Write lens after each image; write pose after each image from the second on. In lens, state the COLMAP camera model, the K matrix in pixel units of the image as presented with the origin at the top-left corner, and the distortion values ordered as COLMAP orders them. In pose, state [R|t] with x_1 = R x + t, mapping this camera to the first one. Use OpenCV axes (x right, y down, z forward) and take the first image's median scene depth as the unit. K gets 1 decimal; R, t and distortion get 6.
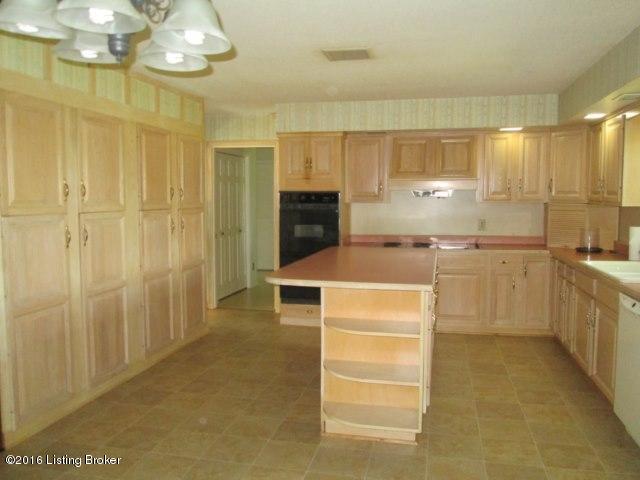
lens RADIAL K [[536.4, 0, 320.0], [0, 536.4, 240.0], [0, 0, 1]] dist [-0.000170, -0.000425]
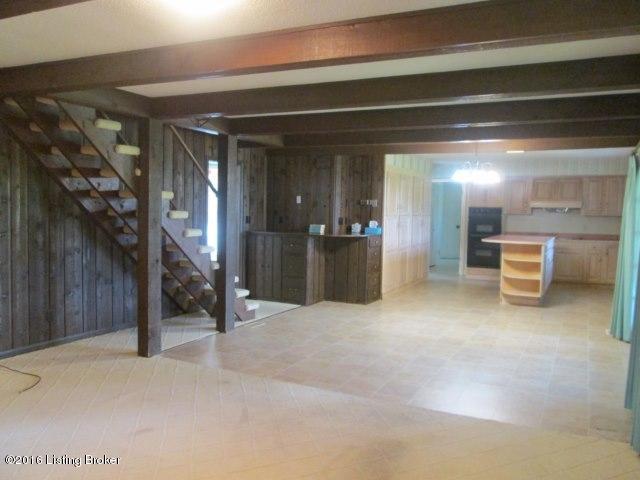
lens RADIAL K [[515.7, 0, 320.0], [0, 515.7, 240.0], [0, 0, 1]] dist [0.002356, 0.001125]
pose [[0.996835, 0.032165, -0.072704, -0.464744], [-0.033381, 0.999321, -0.015568, 0.069492], [0.072154, 0.017946, 0.997232, -0.840457]]
